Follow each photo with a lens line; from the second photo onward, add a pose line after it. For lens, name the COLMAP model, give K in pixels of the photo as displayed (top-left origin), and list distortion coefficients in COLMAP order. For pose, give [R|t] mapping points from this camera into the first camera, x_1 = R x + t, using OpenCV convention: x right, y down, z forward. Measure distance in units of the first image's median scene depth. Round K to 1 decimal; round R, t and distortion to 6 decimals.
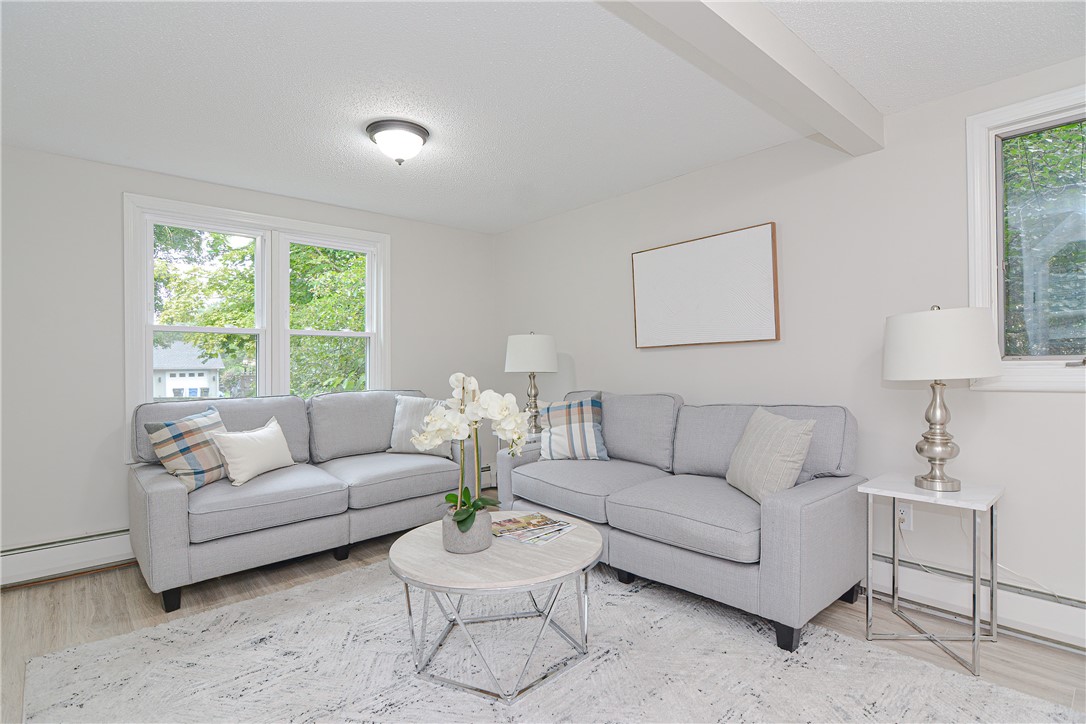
lens RADIAL K [[535.0, 0, 536.5], [0, 535.0, 363.8], [0, 0, 1]] dist [0.009109, -0.012763]
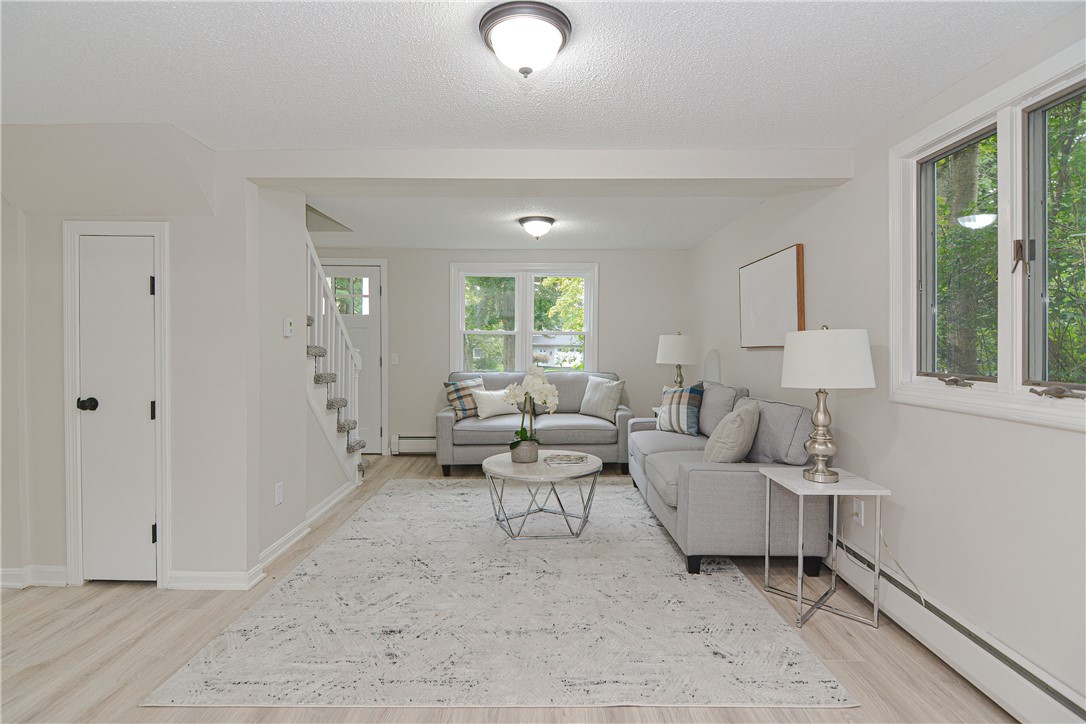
lens RADIAL K [[525.6, 0, 547.3], [0, 525.6, 361.2], [0, 0, 1]] dist [0.000702, -0.000546]
pose [[0.752639, 0.040296, -0.657199, 0.814109], [-0.016778, 0.998975, 0.042037, -0.053730], [0.658220, -0.020612, 0.752544, -0.208810]]
